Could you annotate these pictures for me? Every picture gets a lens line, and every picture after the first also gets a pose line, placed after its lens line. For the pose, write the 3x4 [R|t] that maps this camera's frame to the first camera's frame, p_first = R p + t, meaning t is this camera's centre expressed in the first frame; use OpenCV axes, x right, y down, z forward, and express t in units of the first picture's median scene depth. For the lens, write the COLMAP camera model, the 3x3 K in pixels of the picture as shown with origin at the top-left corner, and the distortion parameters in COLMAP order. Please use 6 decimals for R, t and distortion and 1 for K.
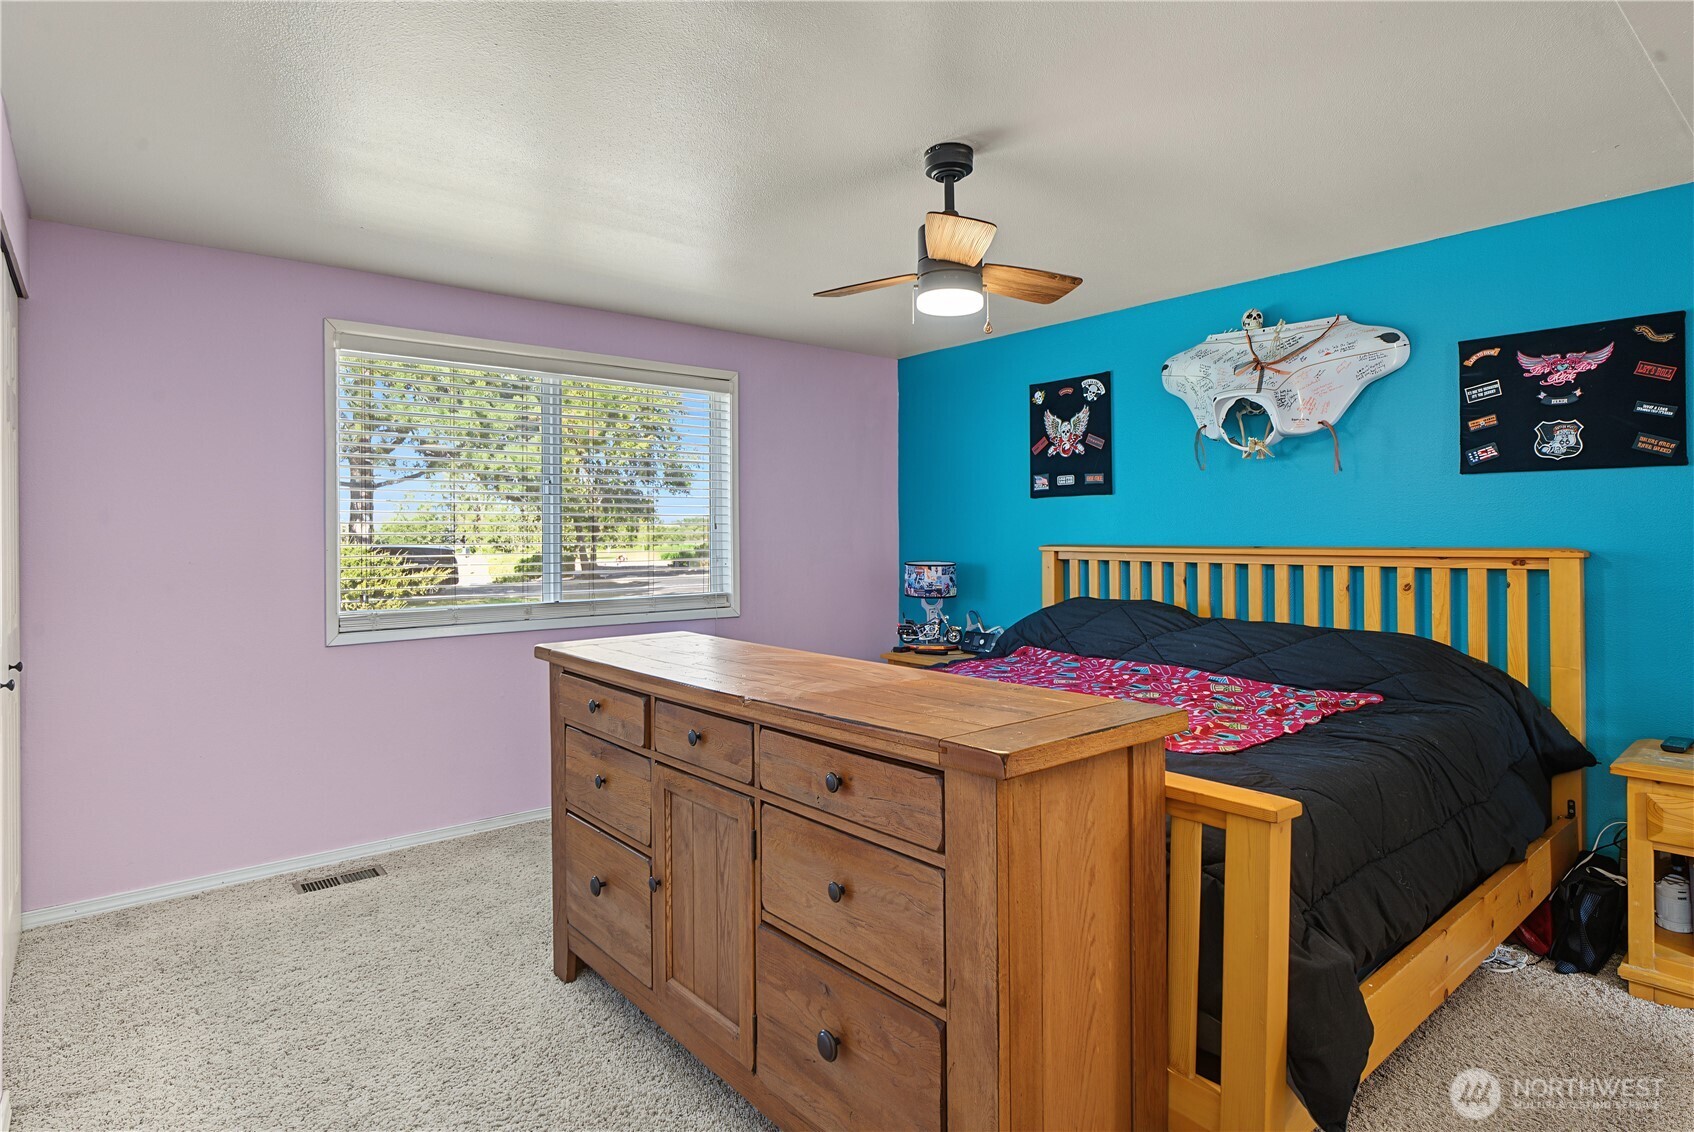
lens RADIAL K [[889.9, 0, 847.1], [0, 889.9, 550.0], [0, 0, 1]] dist [-0.011251, 0.000984]
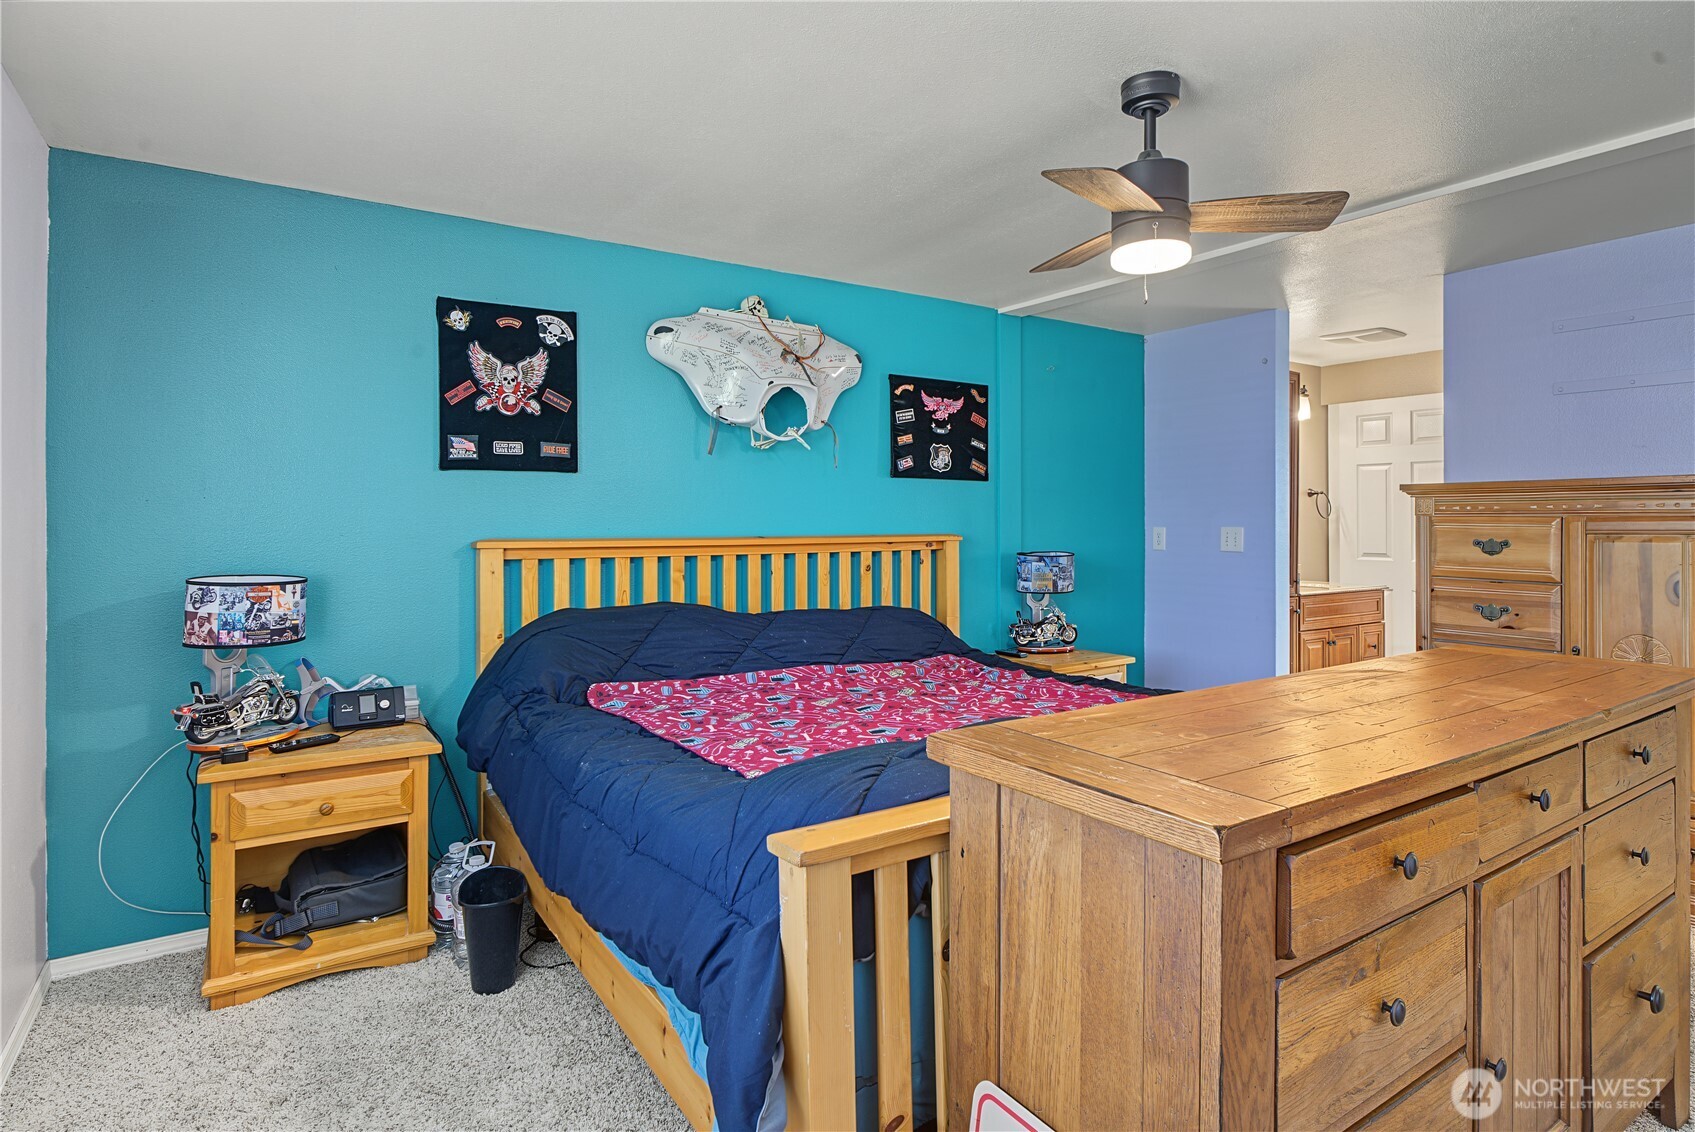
lens RADIAL K [[890.4, 0, 844.1], [0, 890.4, 528.0], [0, 0, 1]] dist [-0.011251, 0.000984]
pose [[0.116926, 0.000862, 0.993140, -0.441217], [0.021604, 0.999761, -0.003411, -0.006828], [-0.992906, 0.021855, 0.116879, 0.679579]]
